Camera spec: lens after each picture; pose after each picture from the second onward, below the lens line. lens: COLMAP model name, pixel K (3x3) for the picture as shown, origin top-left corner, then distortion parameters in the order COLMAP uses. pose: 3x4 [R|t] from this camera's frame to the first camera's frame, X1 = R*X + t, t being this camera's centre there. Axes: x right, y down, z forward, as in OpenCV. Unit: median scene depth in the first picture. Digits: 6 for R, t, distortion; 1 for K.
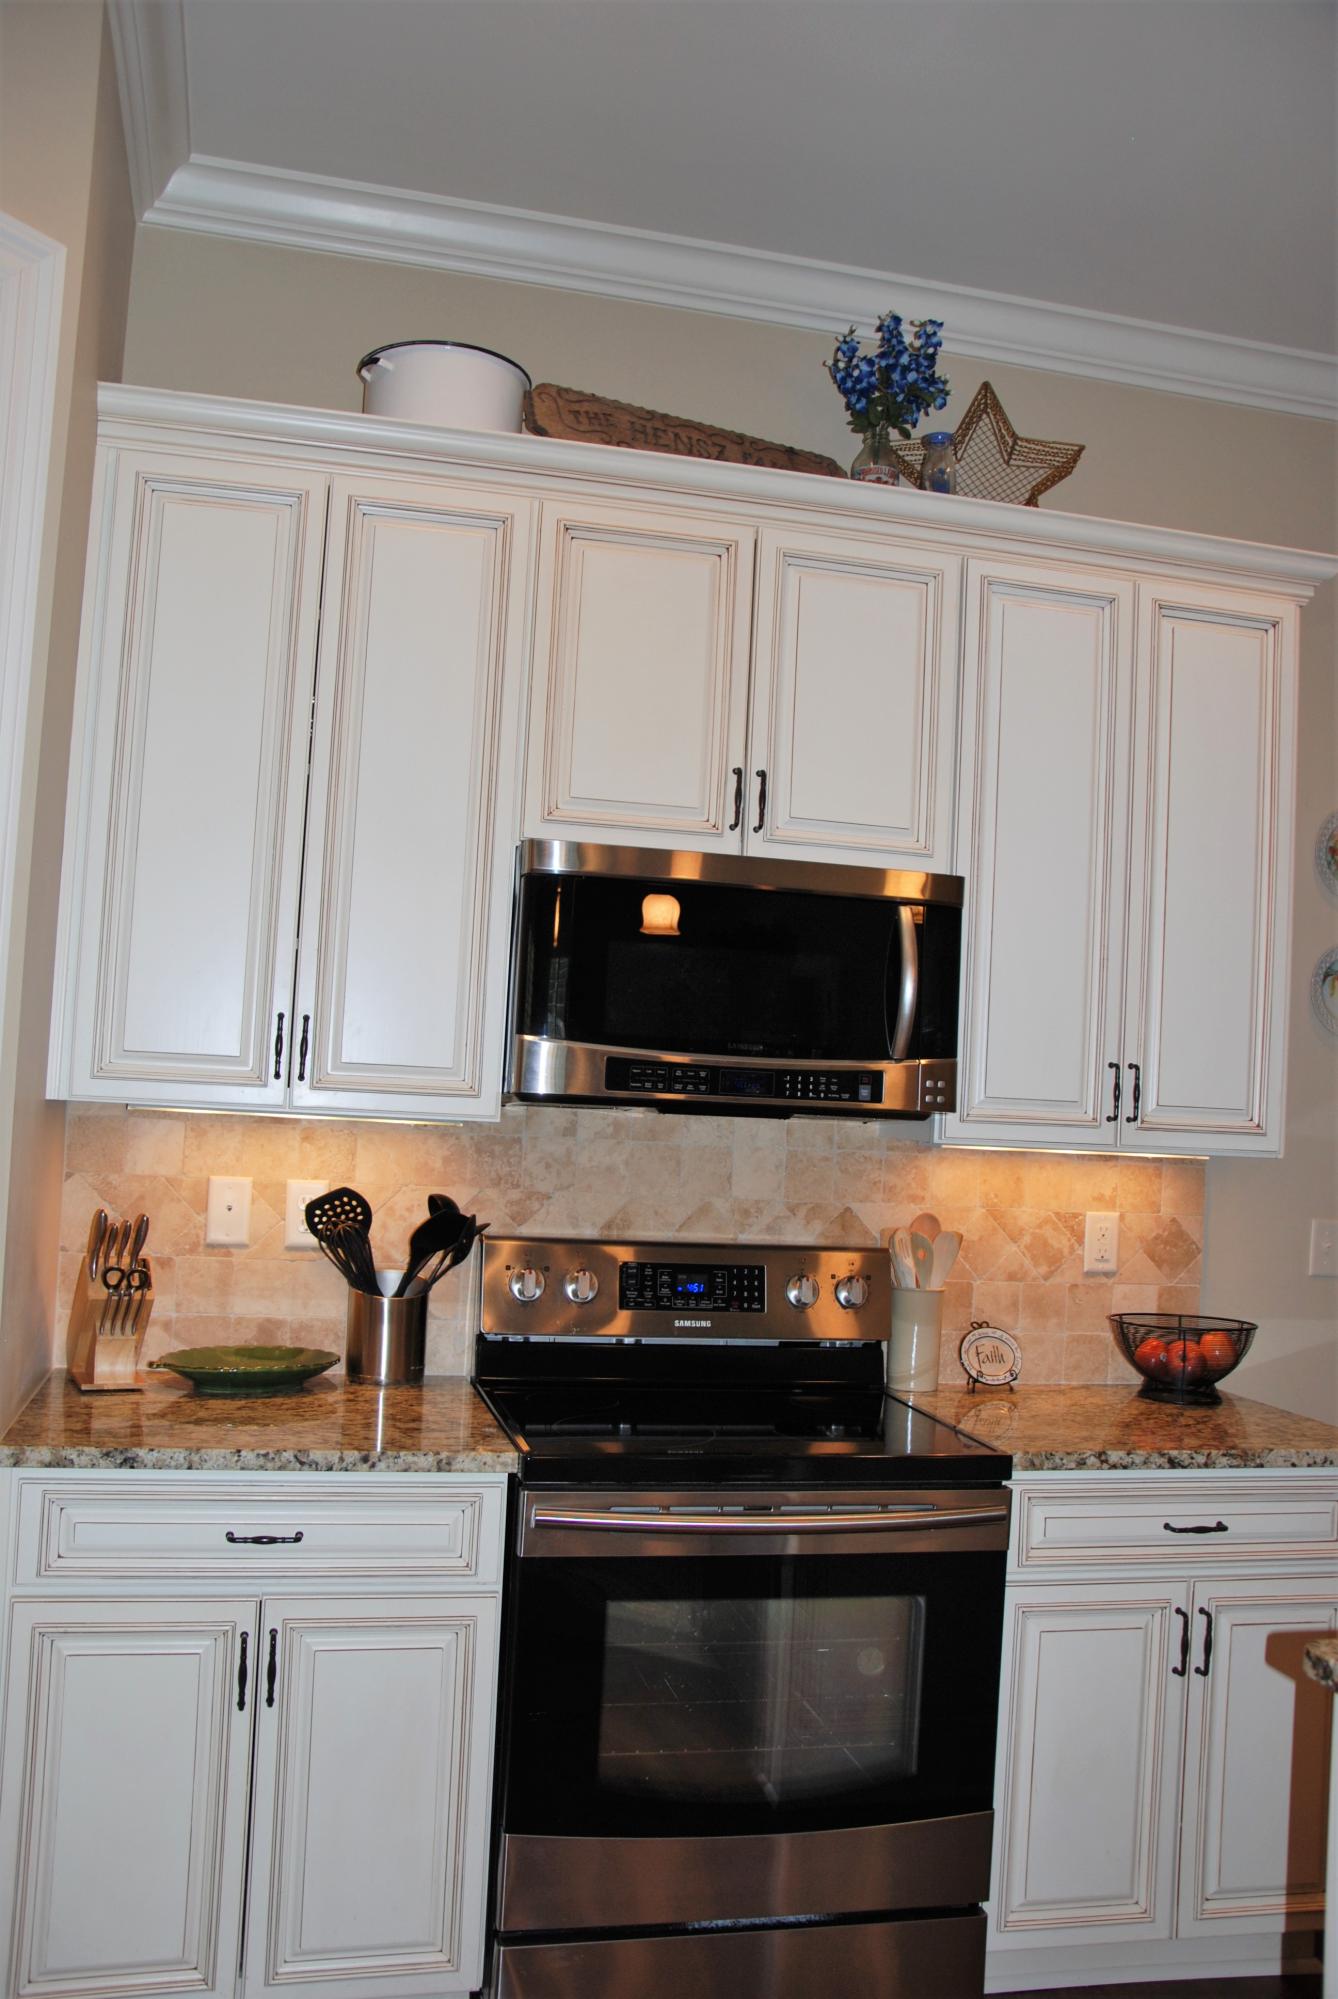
lens RADIAL K [[1706.7, 0, 669.0], [0, 1706.7, 999.5], [0, 0, 1]] dist [-0.132343, -0.000882]
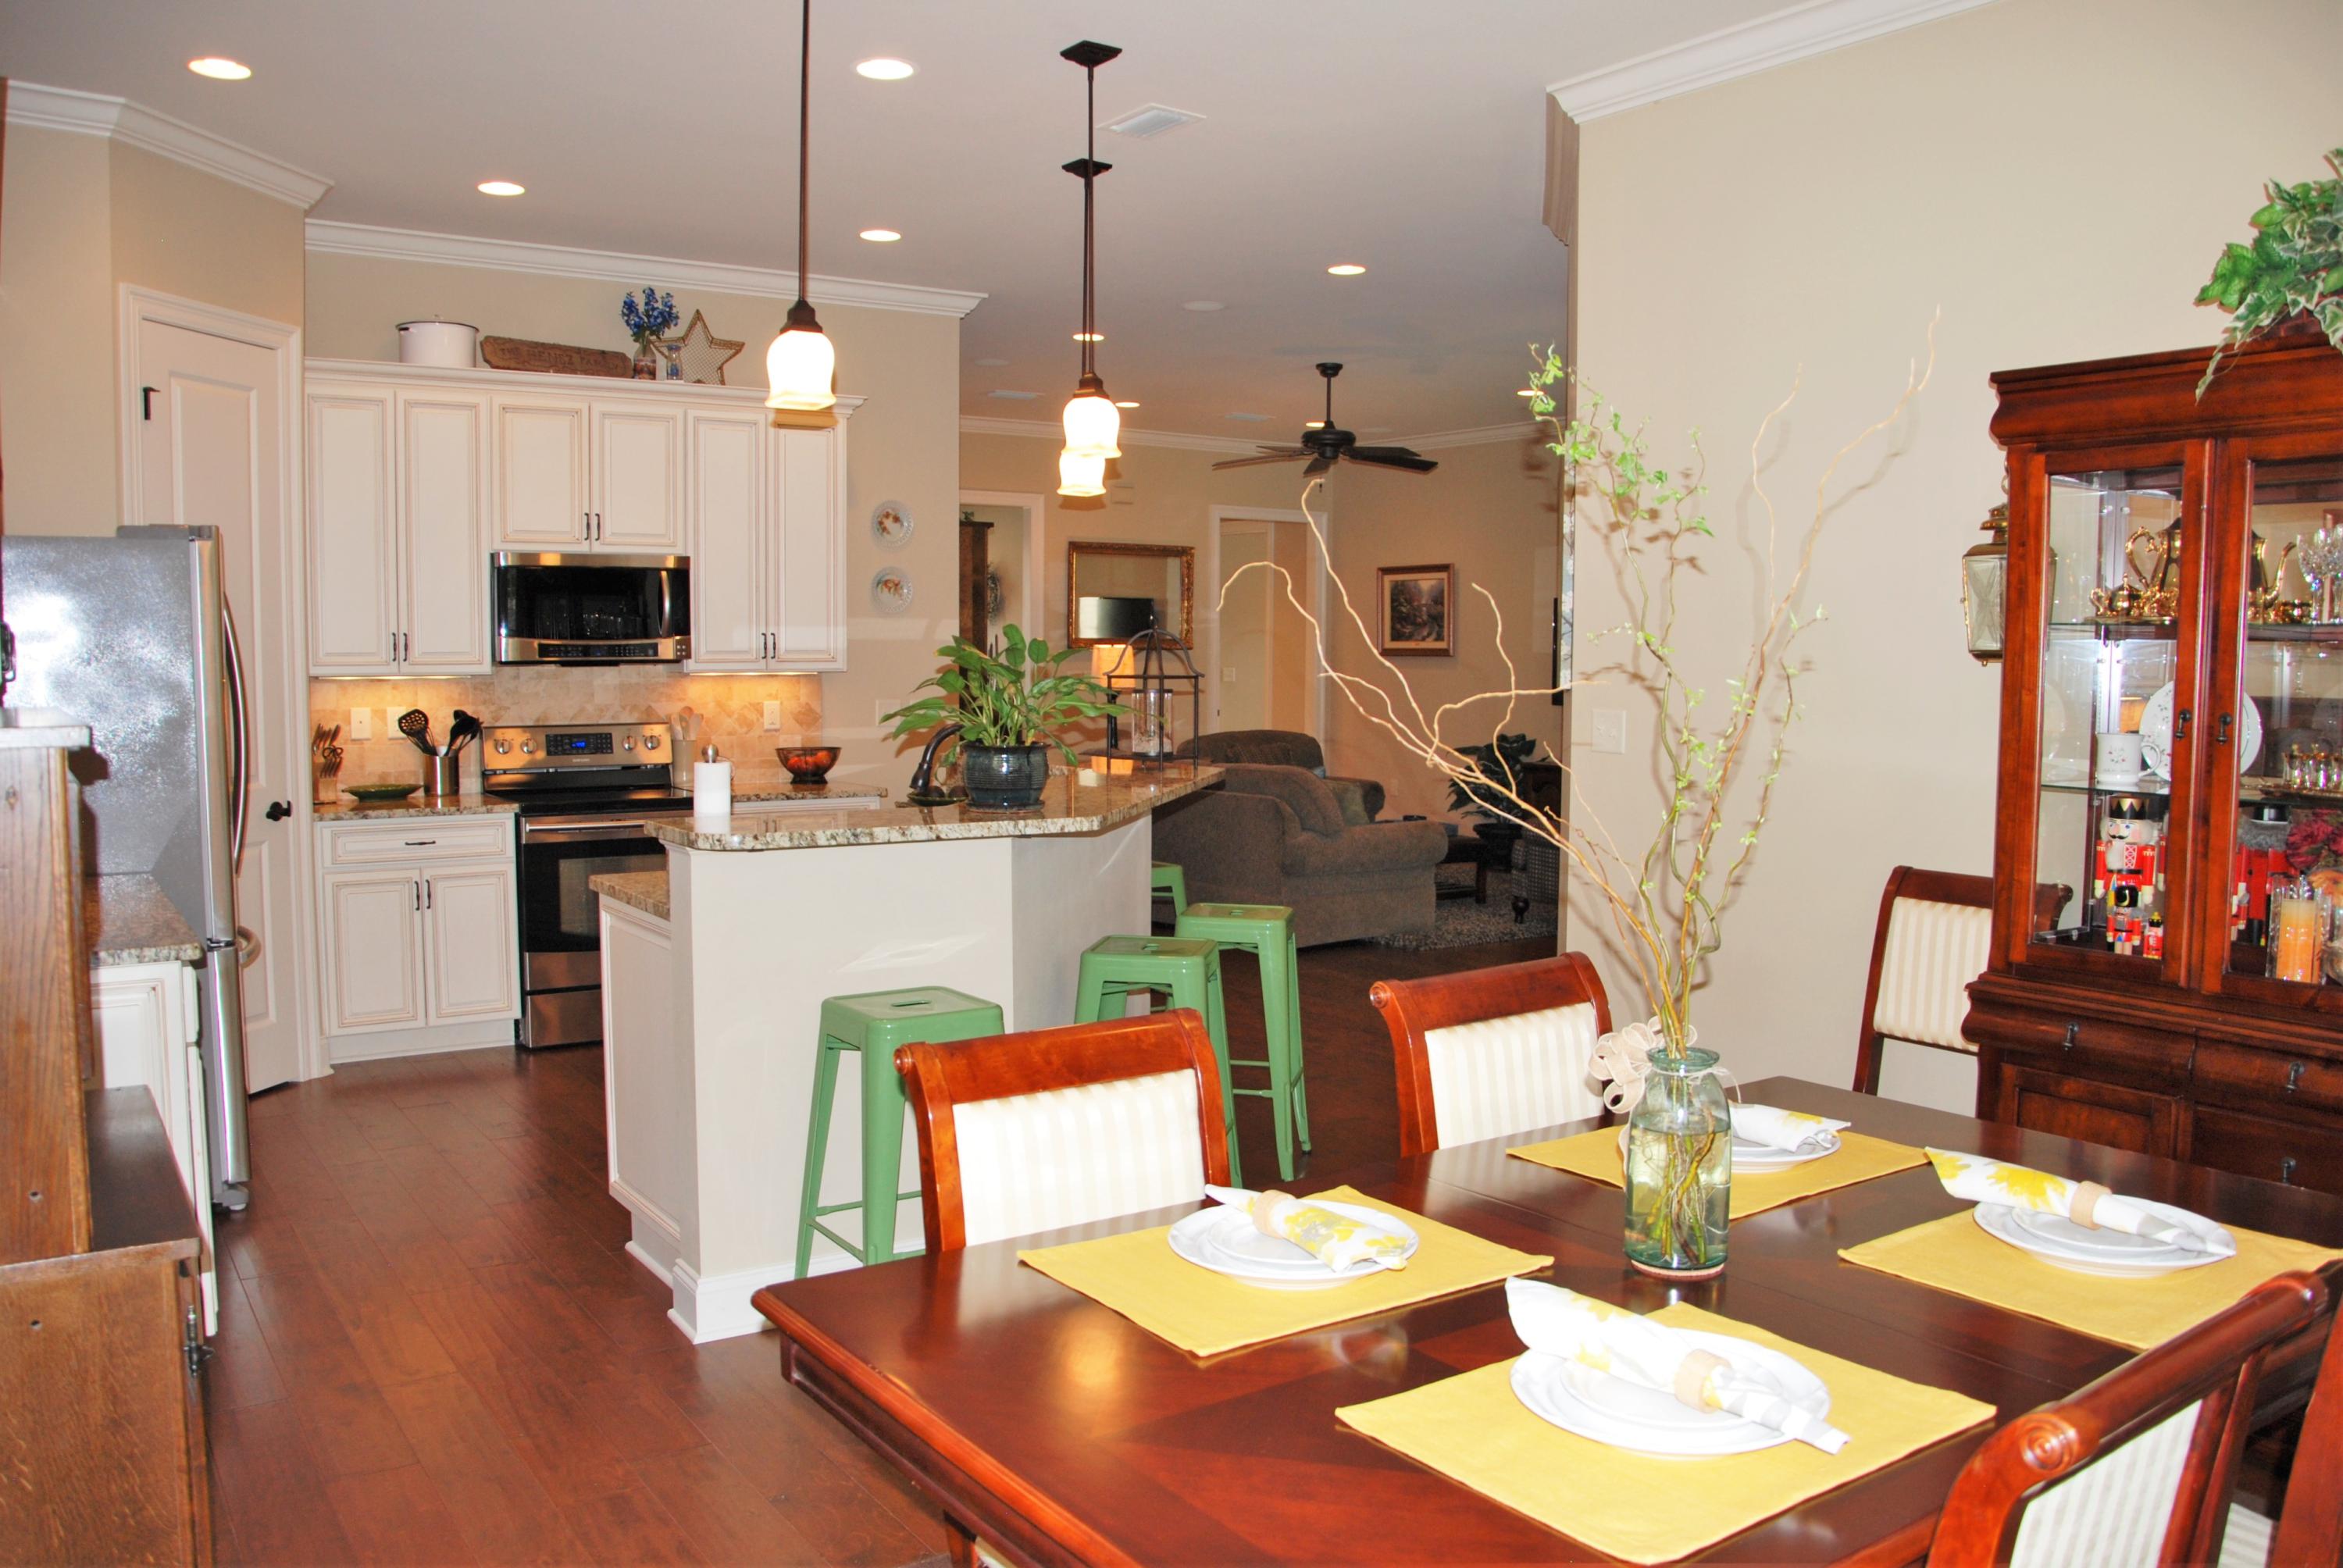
lens RADIAL K [[1835.3, 0, 1171.5], [0, 1835.3, 784.0], [0, 0, 1]] dist [-0.172959, 0.138423]
pose [[0.934550, -0.074268, 0.347995, -0.088929], [0.024958, 0.989249, 0.144096, -0.100503], [-0.354955, -0.125980, 0.926356, -1.482892]]
